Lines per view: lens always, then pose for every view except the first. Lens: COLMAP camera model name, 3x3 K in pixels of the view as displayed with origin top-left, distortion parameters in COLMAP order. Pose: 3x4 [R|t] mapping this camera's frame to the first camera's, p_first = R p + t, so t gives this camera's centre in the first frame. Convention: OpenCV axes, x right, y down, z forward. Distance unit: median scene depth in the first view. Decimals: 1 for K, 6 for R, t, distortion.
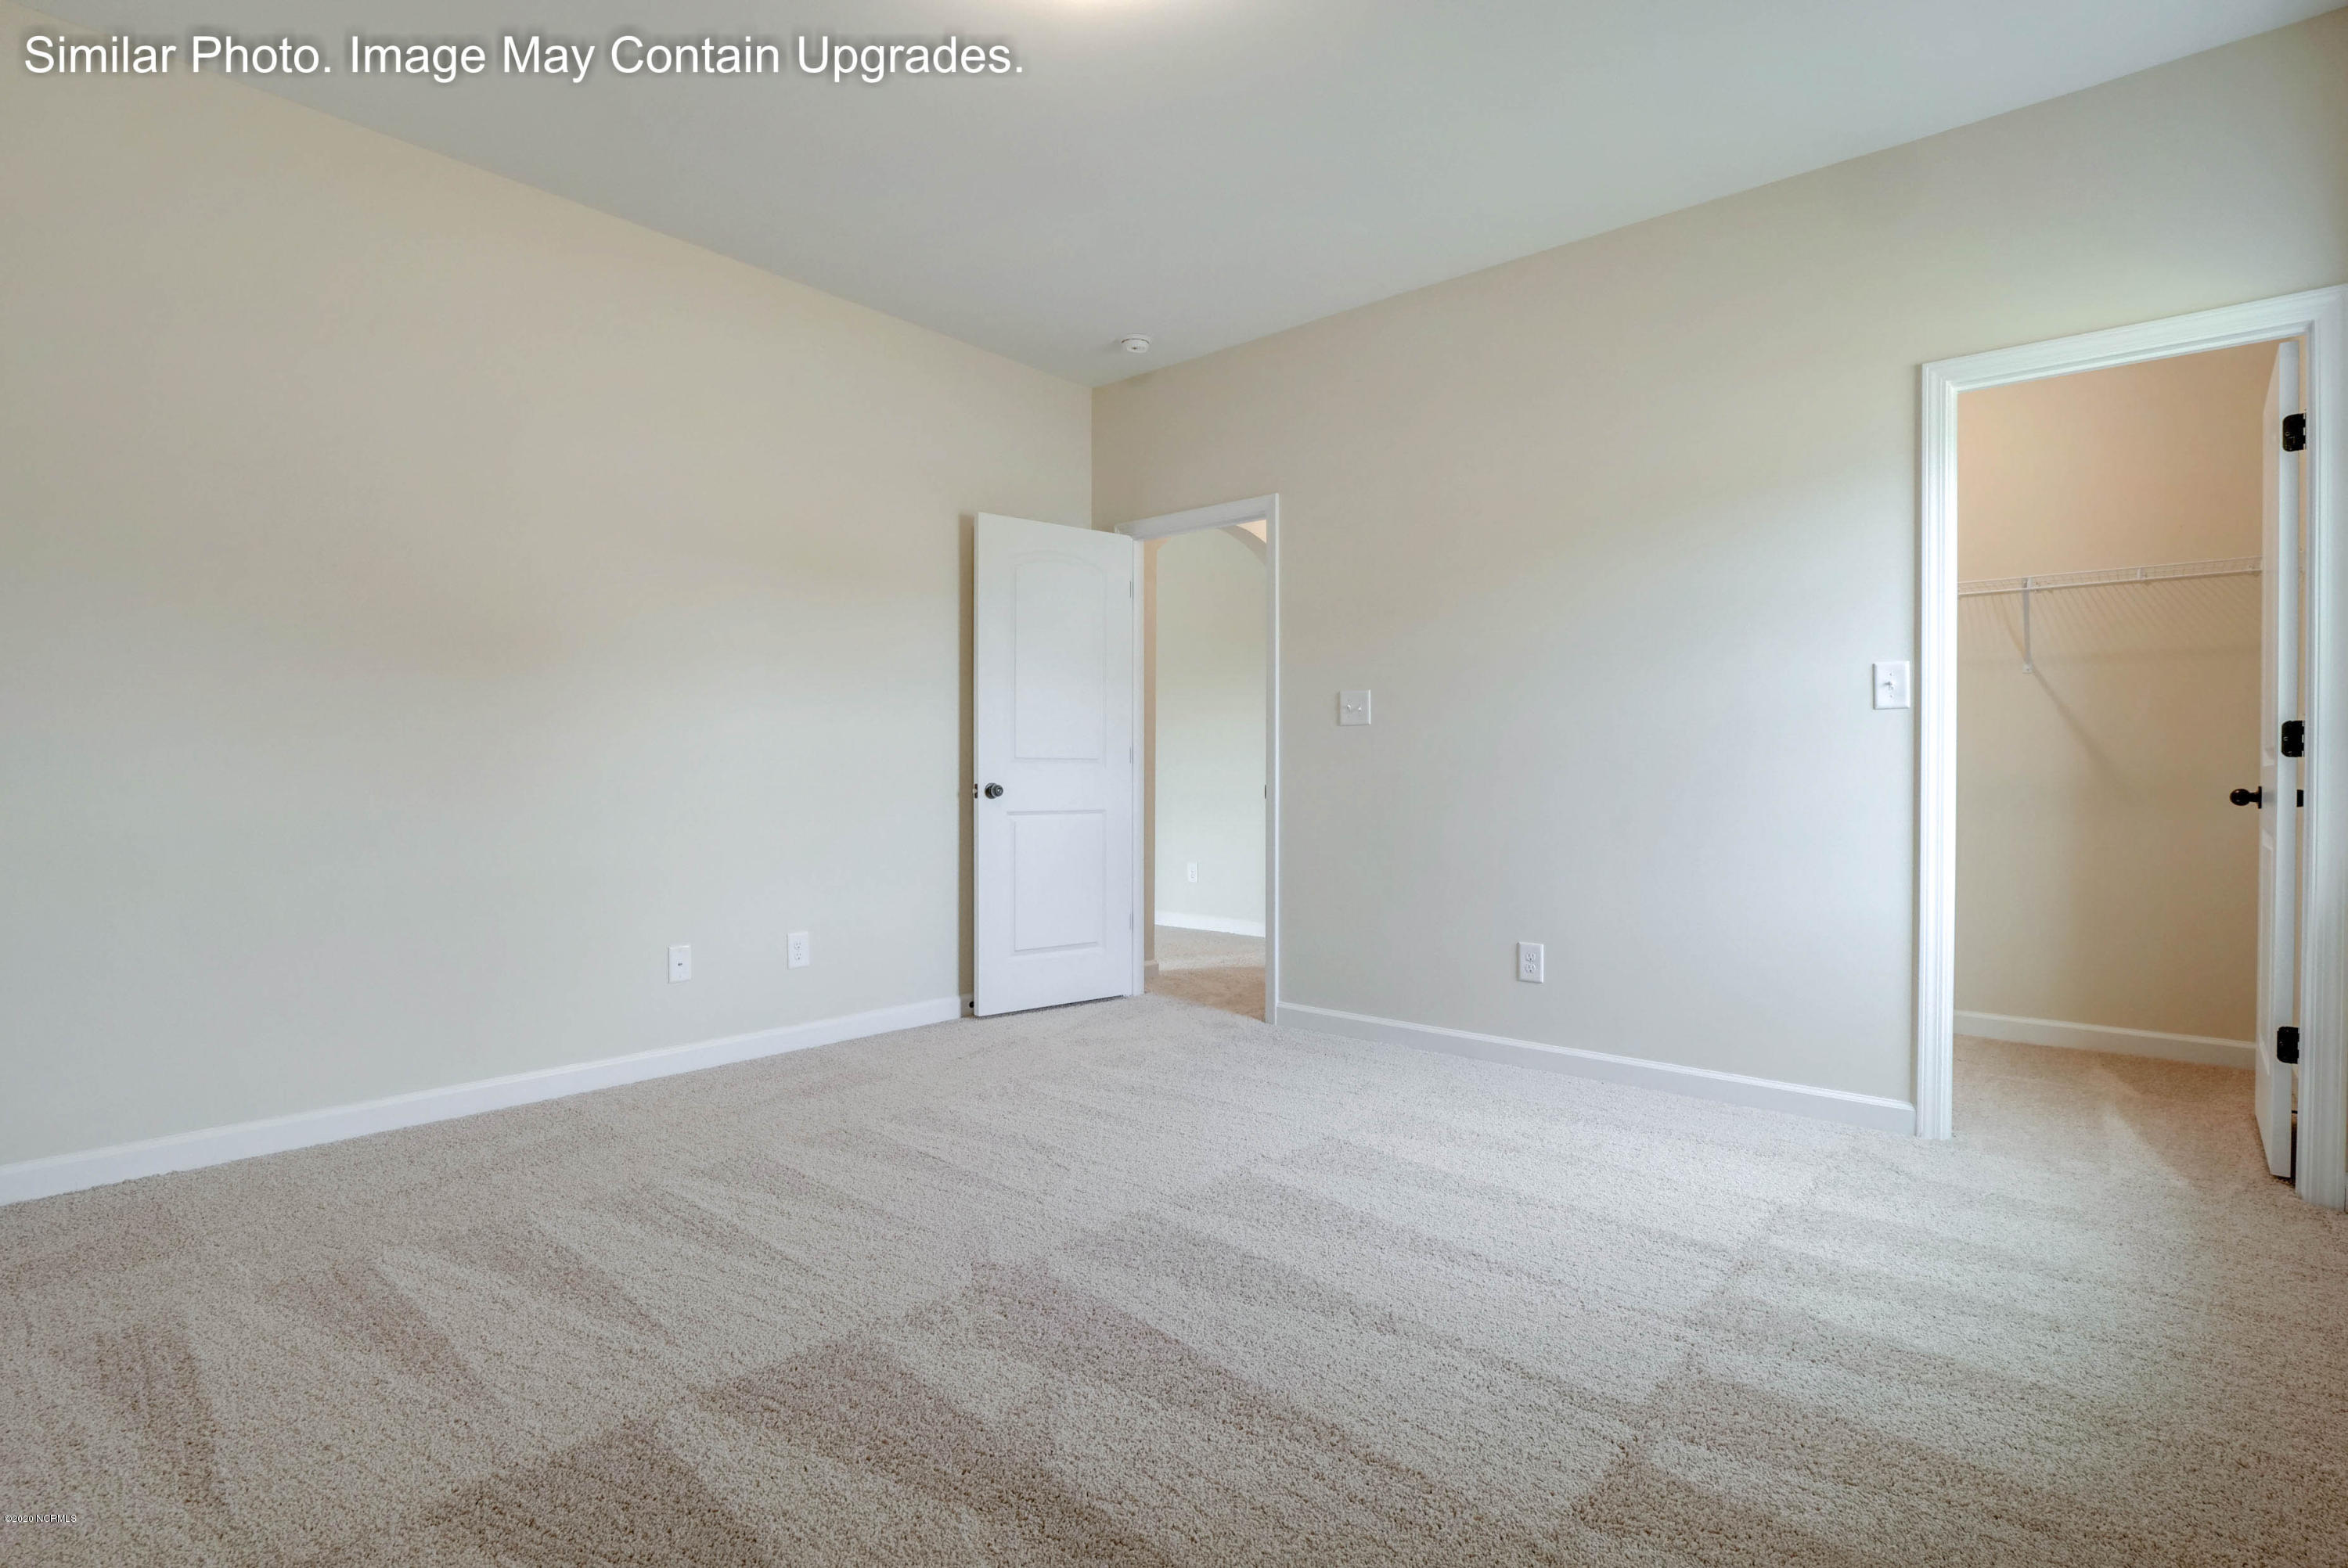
lens RADIAL K [[1141.7, 0, 1162.4], [0, 1141.7, 780.6], [0, 0, 1]] dist [-0.017522, 0.000841]
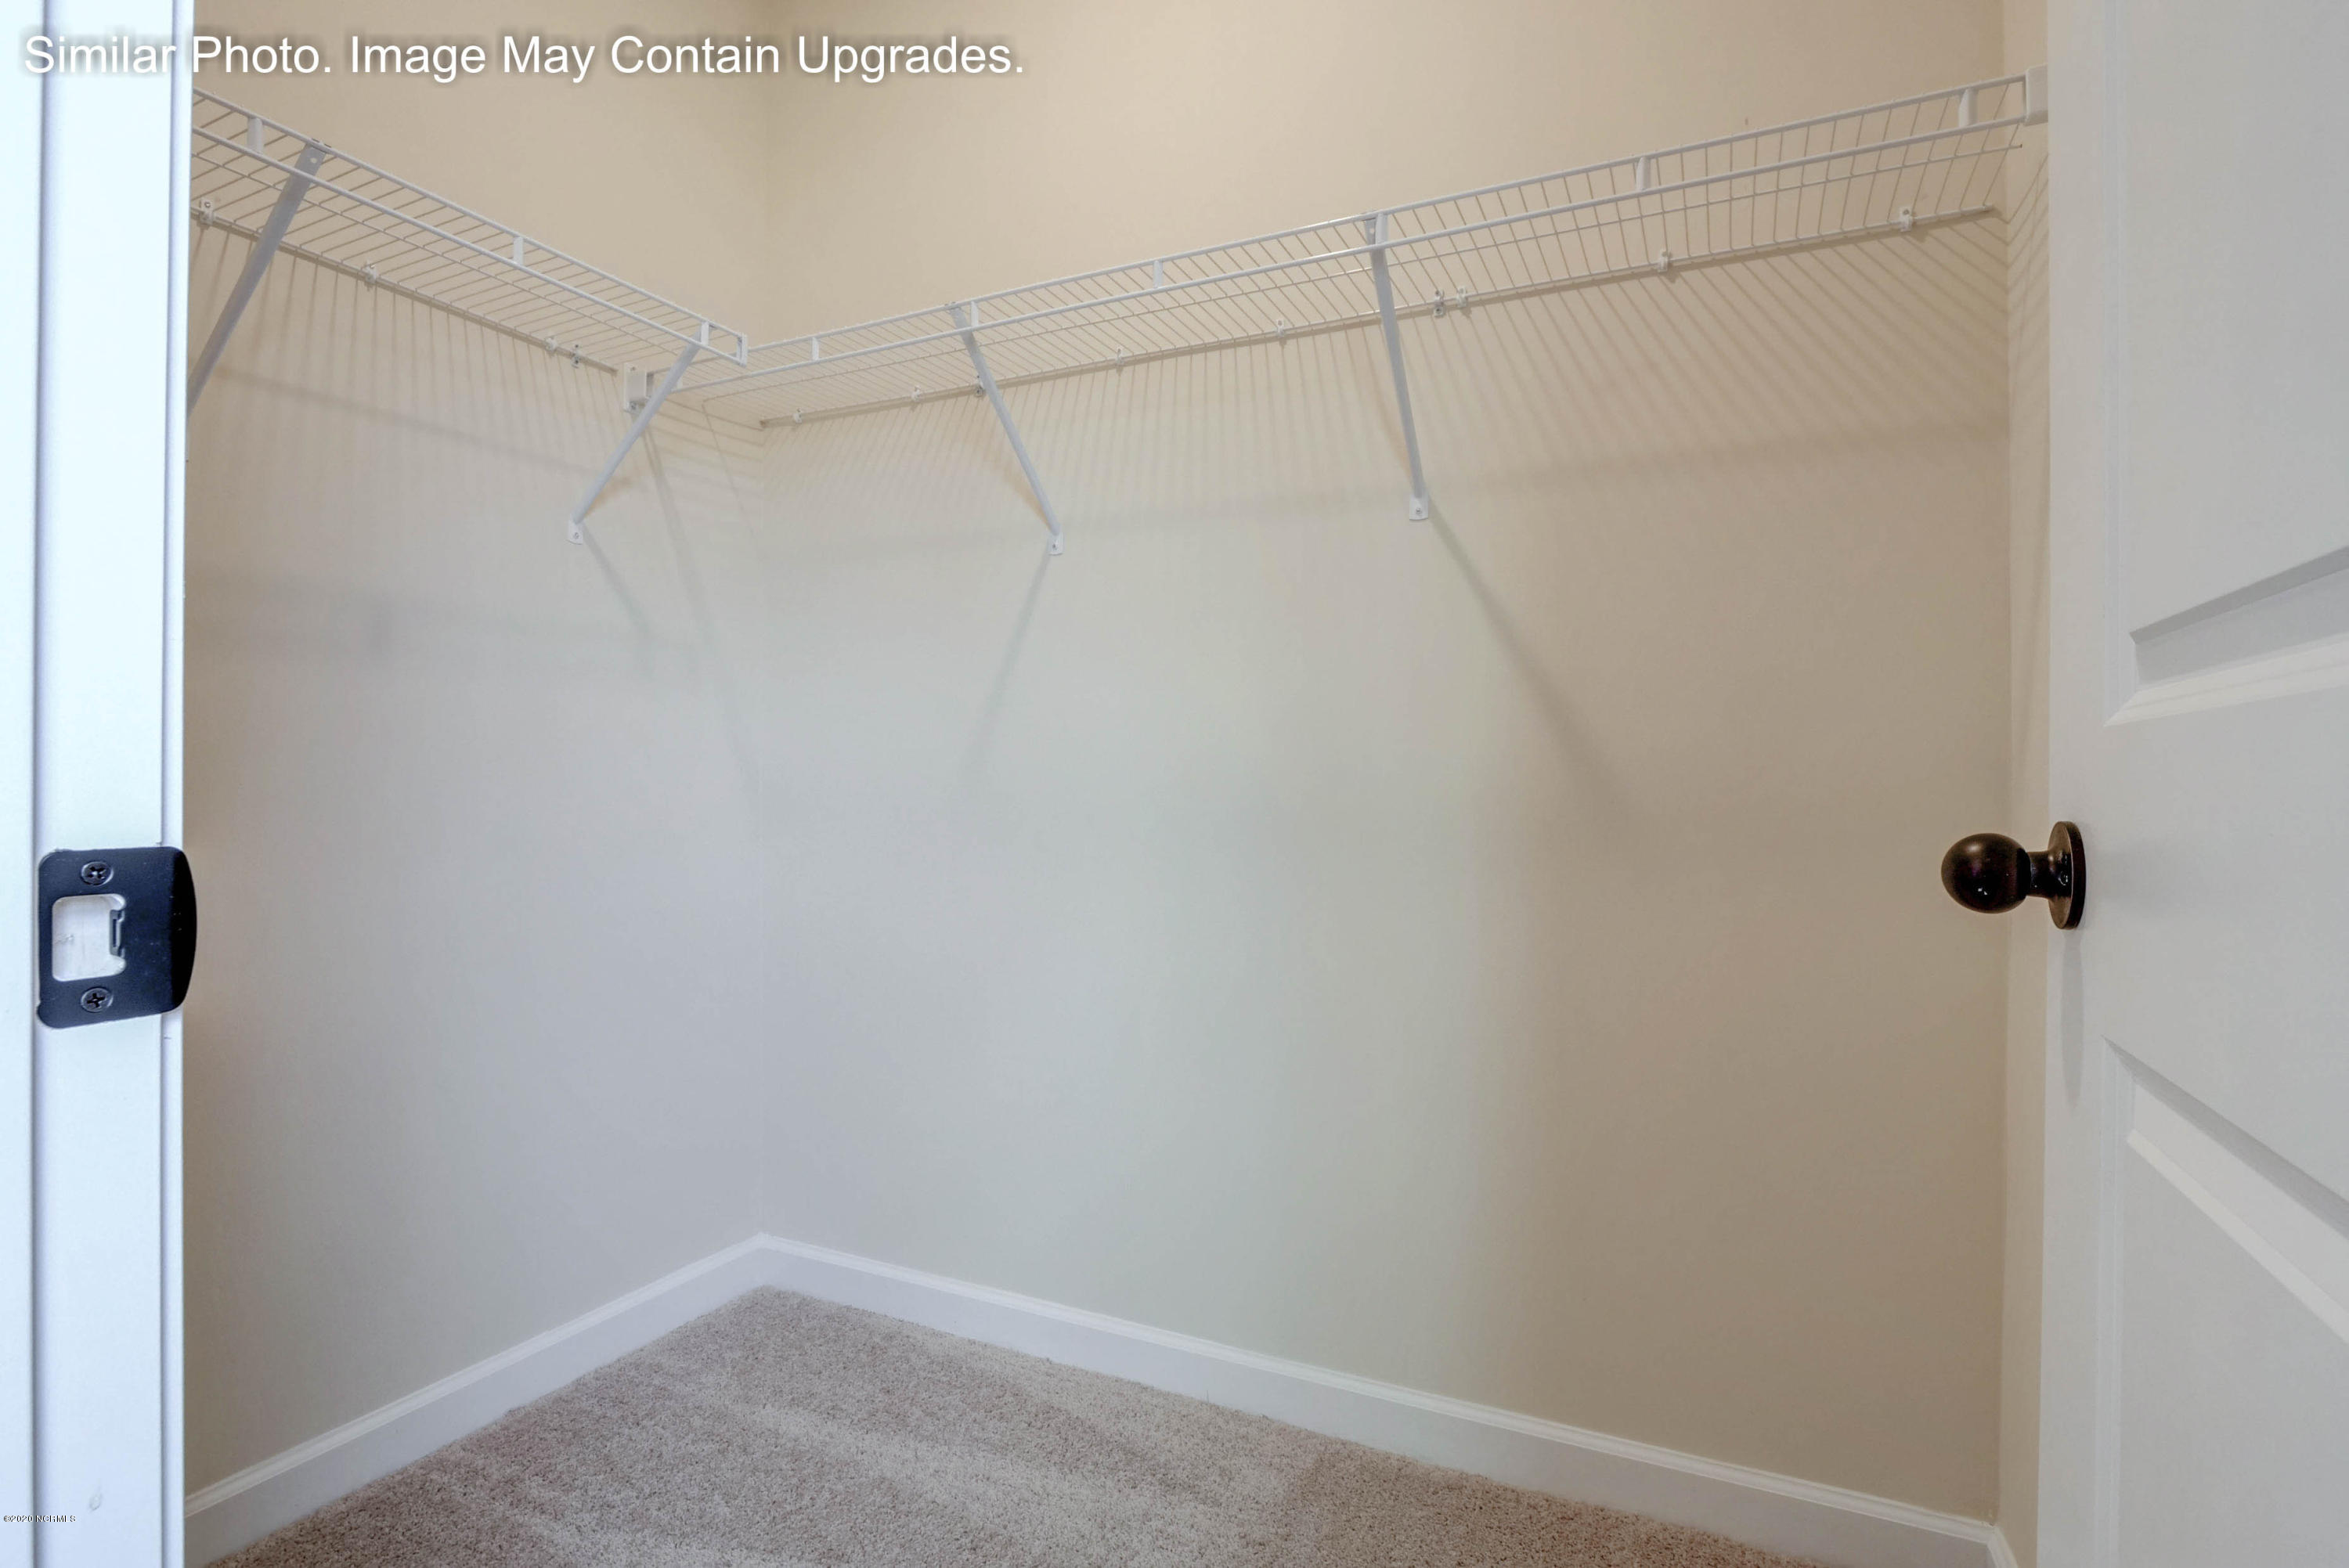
lens RADIAL K [[1142.2, 0, 1162.9], [0, 1142.2, 780.6], [0, 0, 1]] dist [-0.017522, 0.000841]
pose [[0.964646, 0.016079, 0.263056, 0.595566], [-0.015183, 0.999870, -0.005440, 0.001027], [-0.263110, 0.001253, 0.964765, 0.658300]]
